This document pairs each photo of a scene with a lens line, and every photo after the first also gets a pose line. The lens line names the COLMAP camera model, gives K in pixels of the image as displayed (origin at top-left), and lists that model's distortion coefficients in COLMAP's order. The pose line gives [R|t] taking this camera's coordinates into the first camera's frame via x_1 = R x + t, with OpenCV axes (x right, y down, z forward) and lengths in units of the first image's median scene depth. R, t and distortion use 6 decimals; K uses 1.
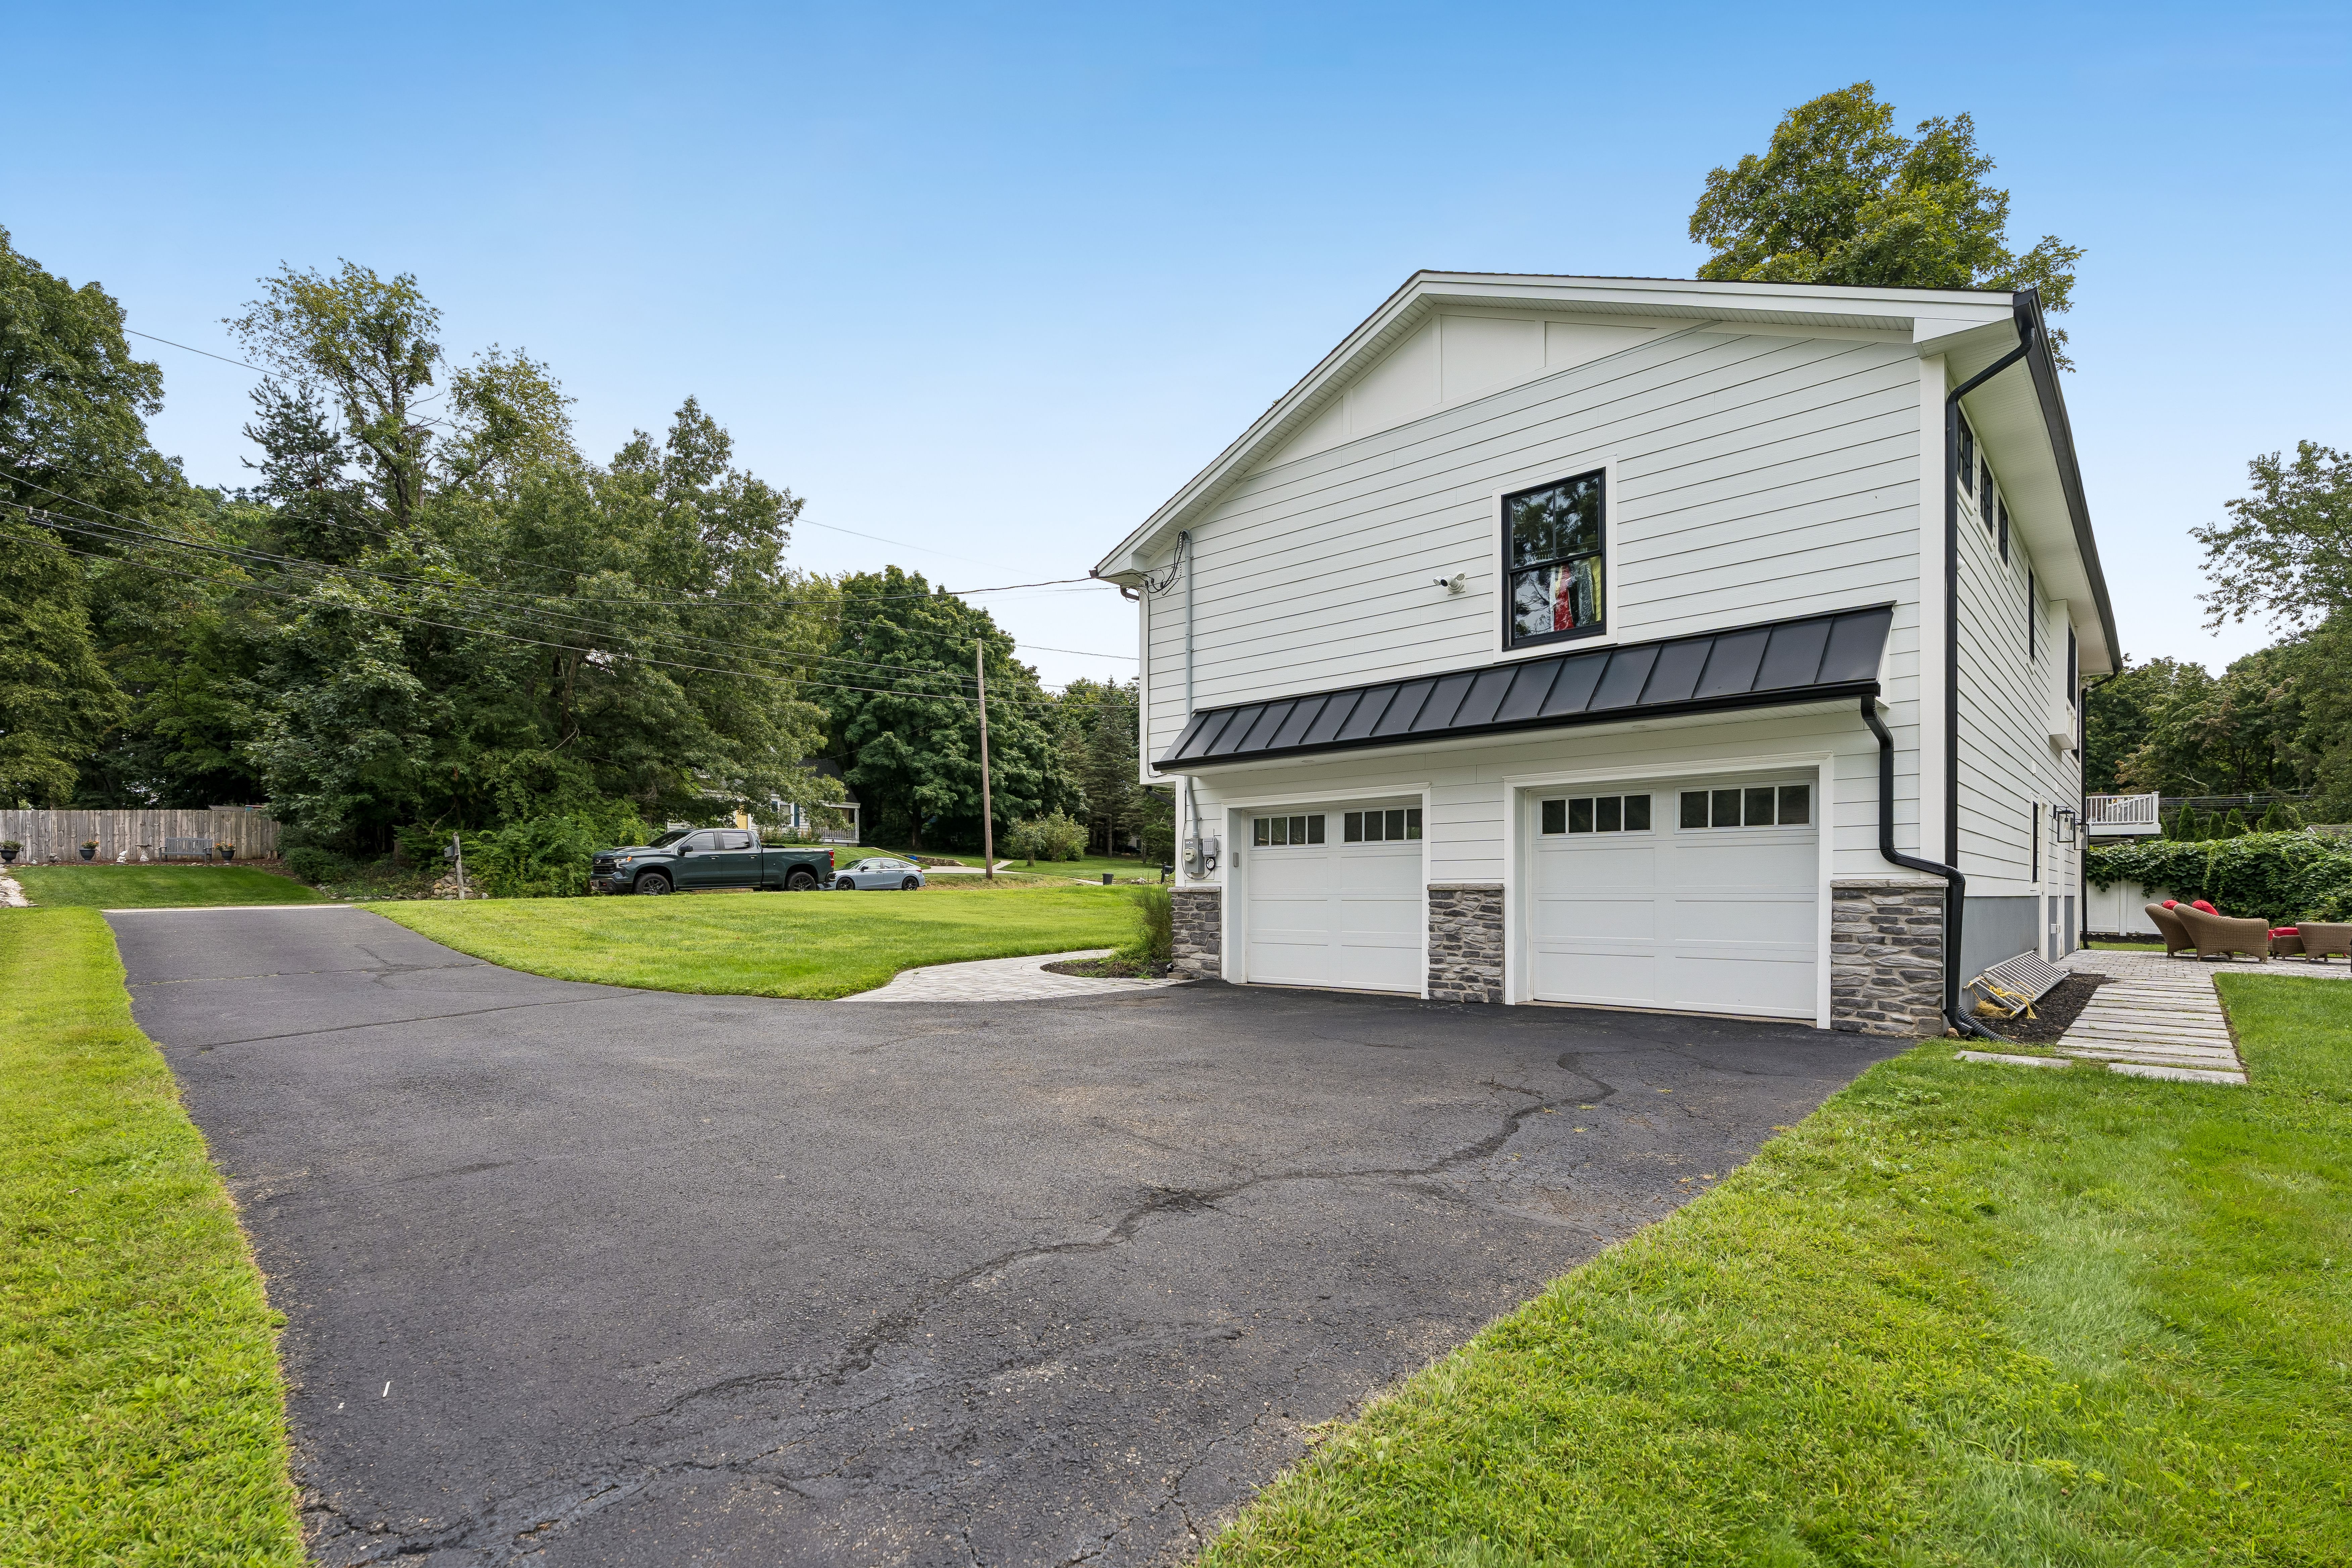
lens RADIAL K [[1092.0, 0, 1189.6], [0, 1092.0, 893.1], [0, 0, 1]] dist [0.002256, -0.001757]
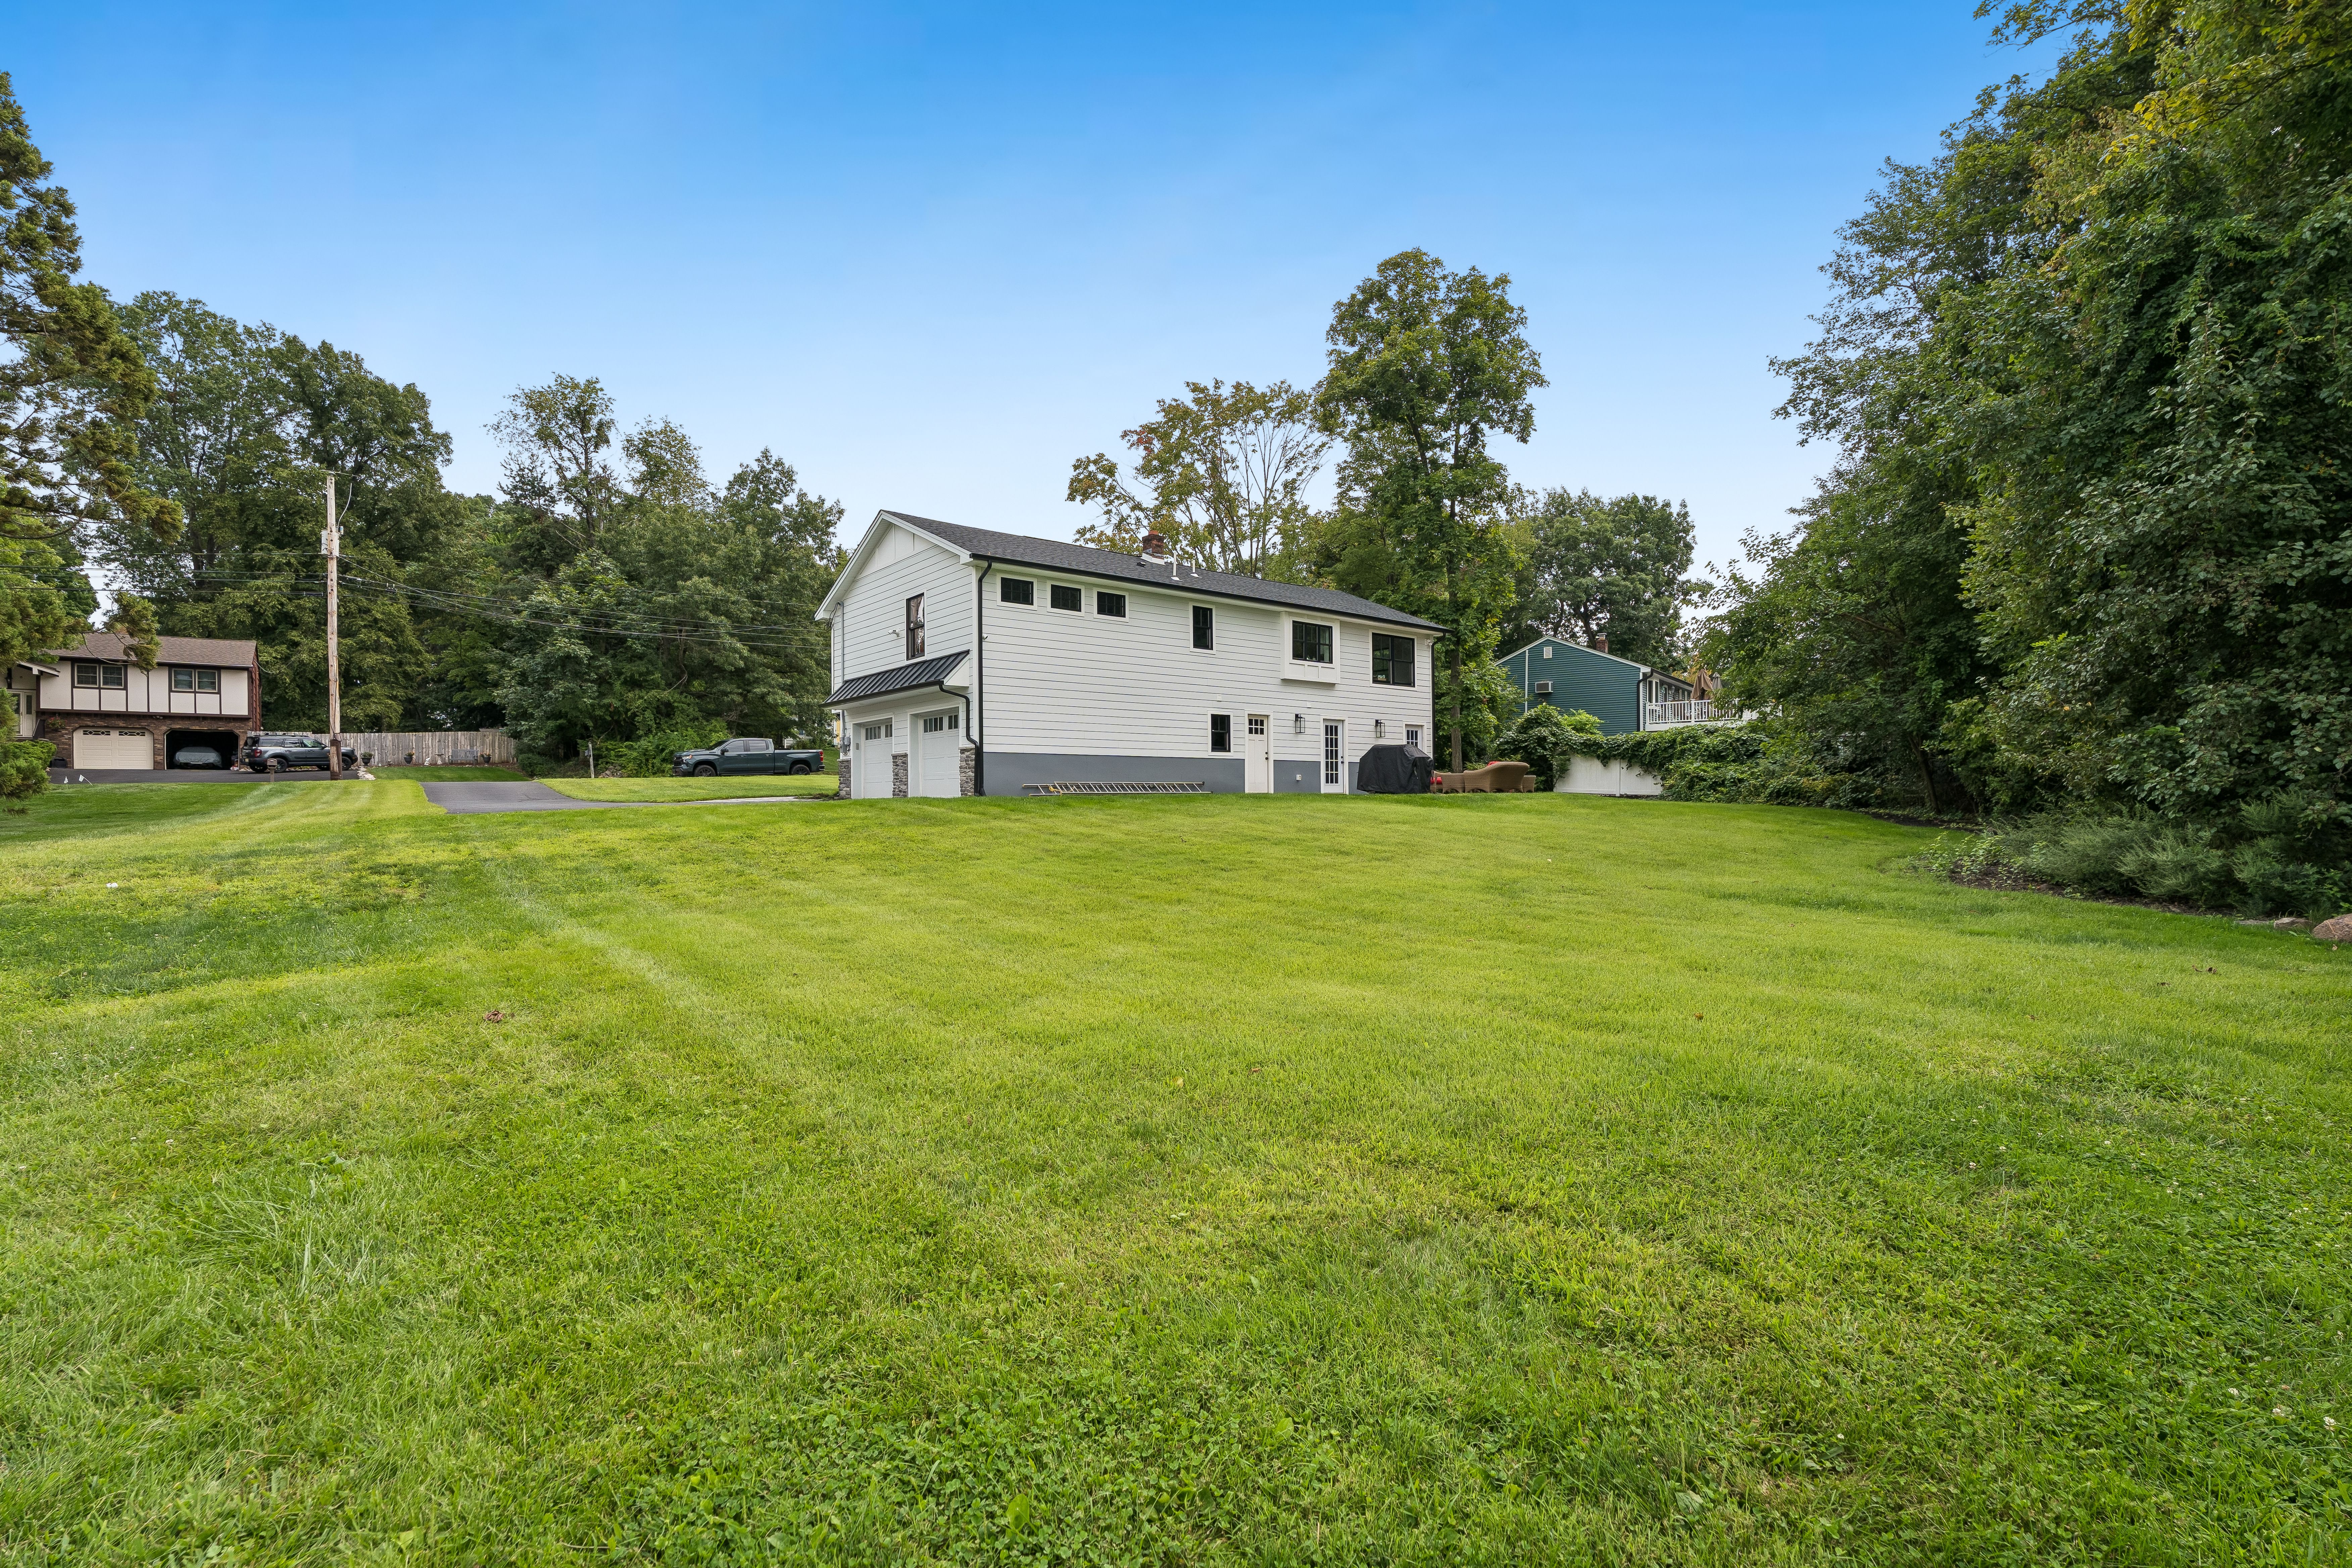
lens RADIAL K [[1047.2, 0, 1176.0], [0, 1047.2, 784.0], [0, 0, 1]] dist [0.000325, 0.000401]
pose [[0.988167, -0.007893, -0.153177, 0.316660], [0.005937, 0.999895, -0.013219, 0.024423], [0.153265, 0.012154, 0.988110, -0.322024]]
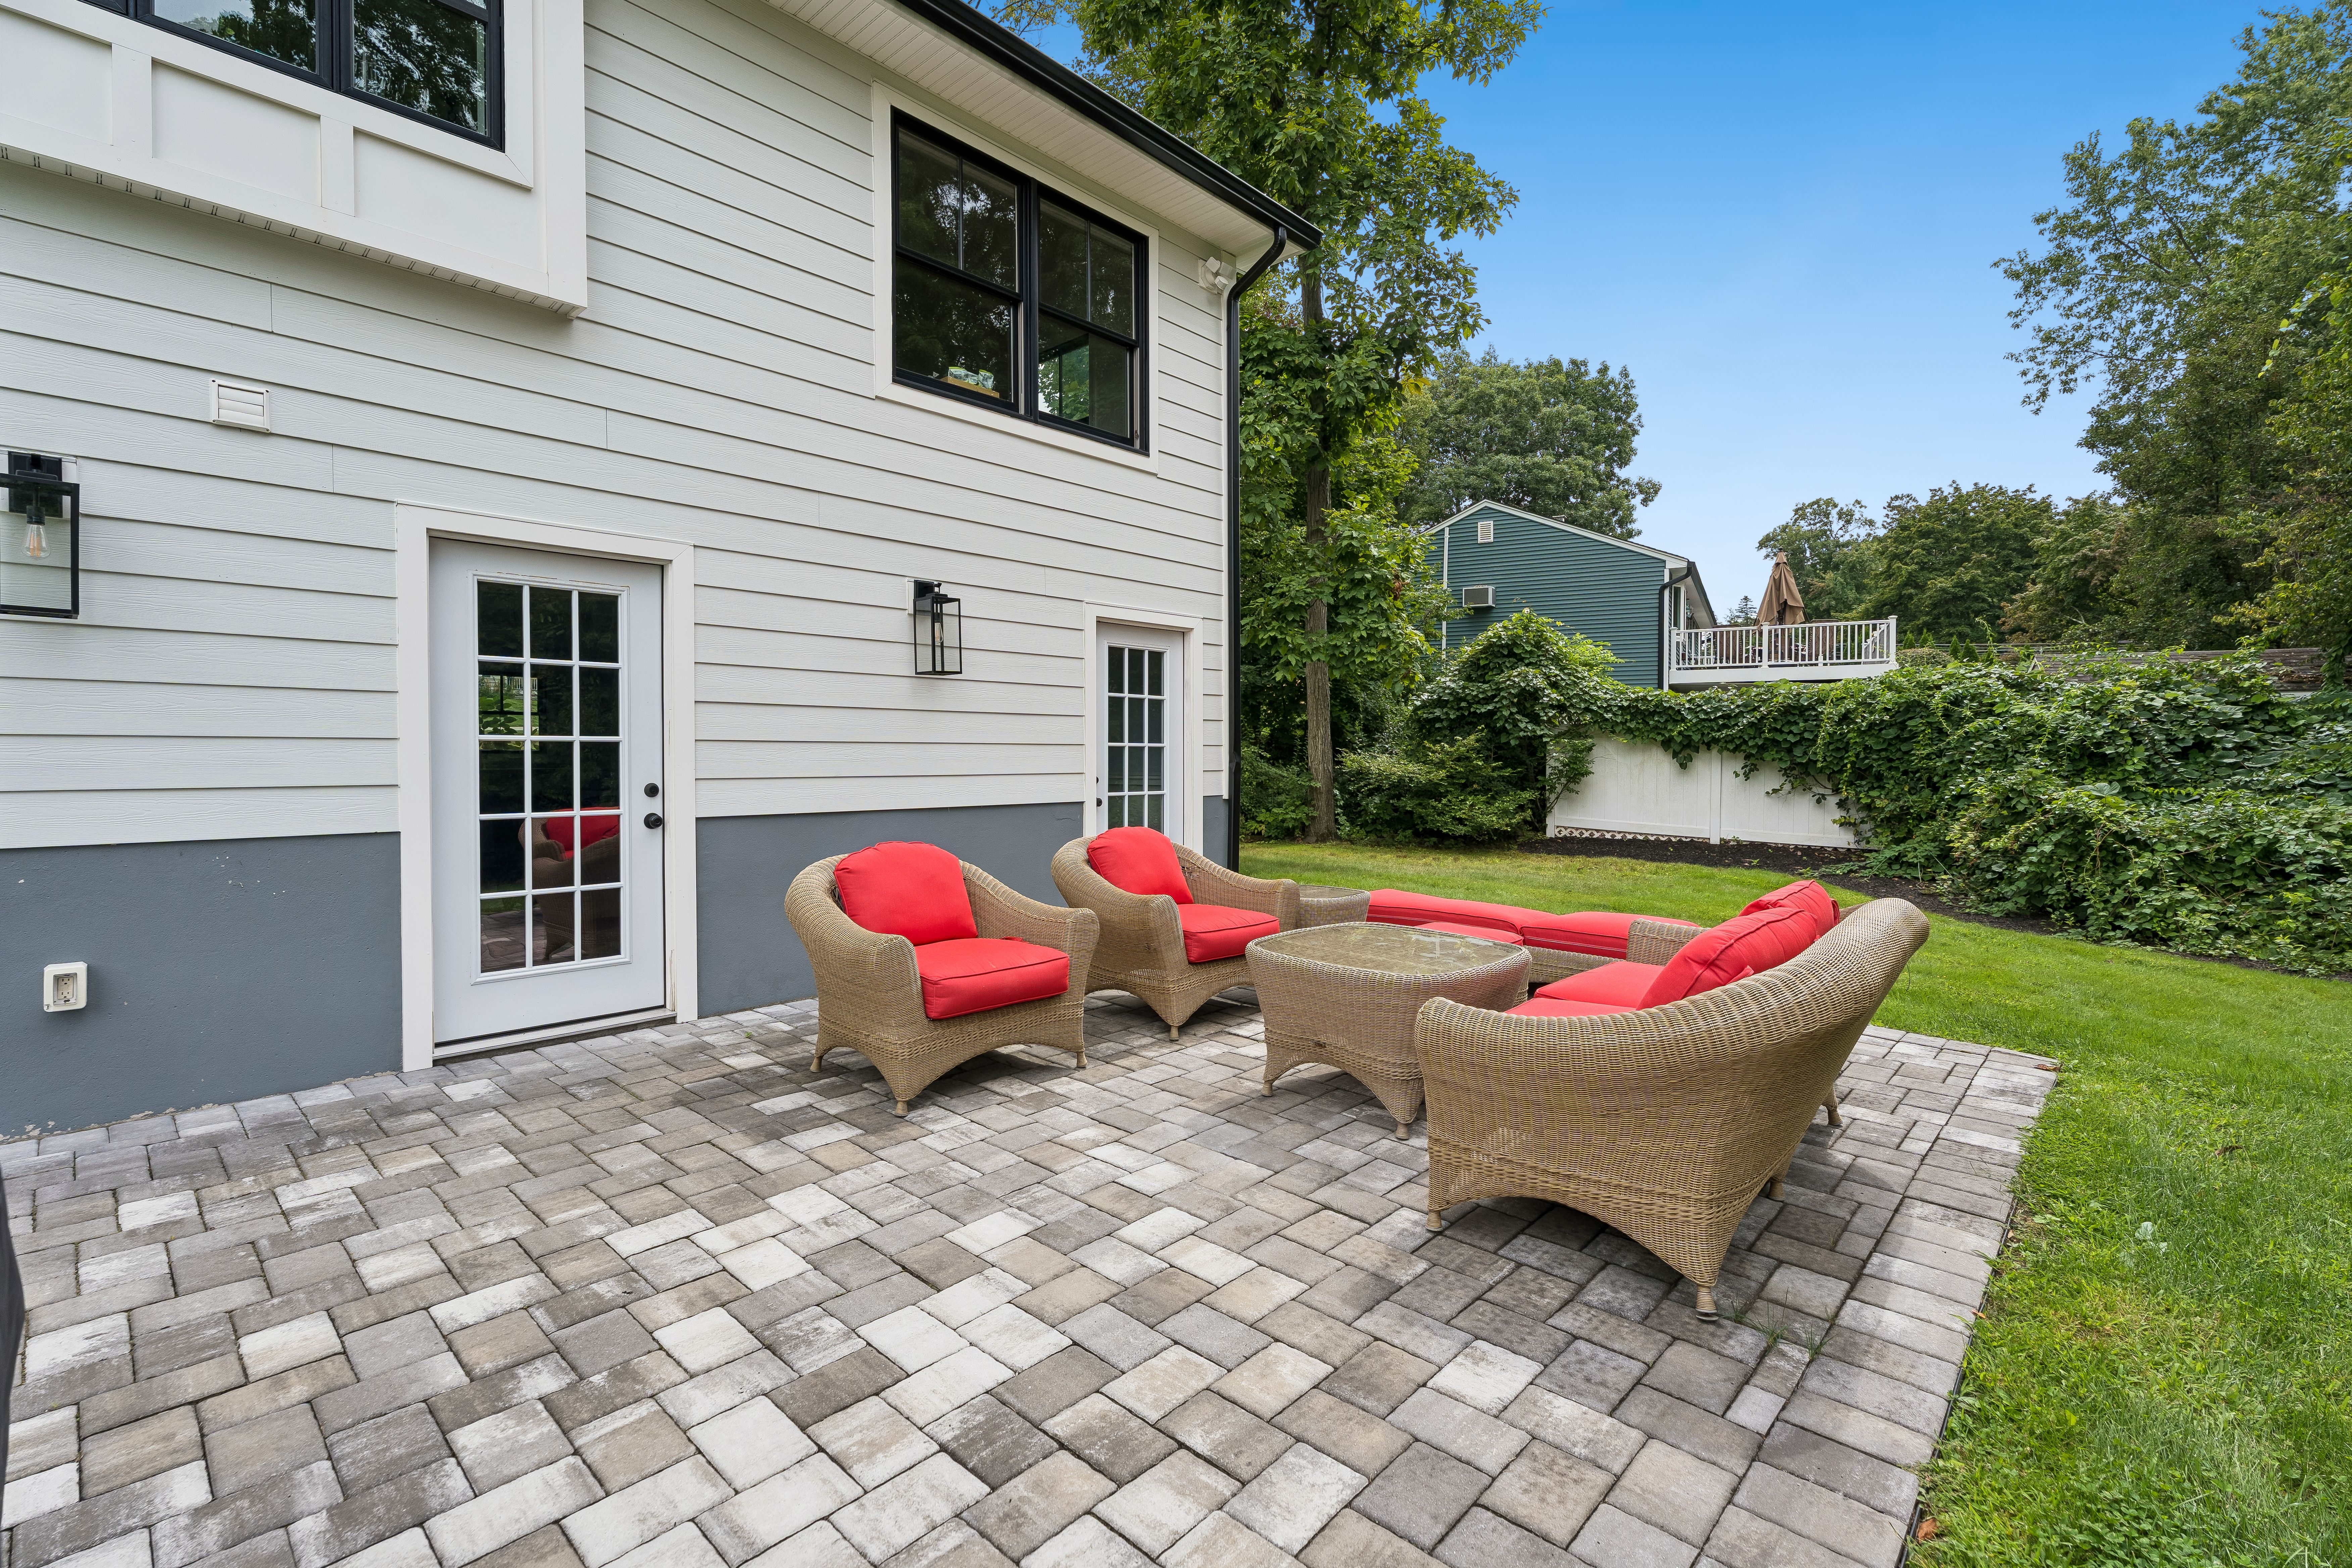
lens RADIAL K [[1065.4, 0, 1181.7], [0, 1065.4, 756.7], [0, 0, 1]] dist [-0.002368, -0.000234]
pose [[0.999933, 0.001252, -0.011466, 0.379600], [-0.001210, 0.999992, 0.003694, -0.006274], [0.011470, -0.003680, 0.999927, 0.282798]]
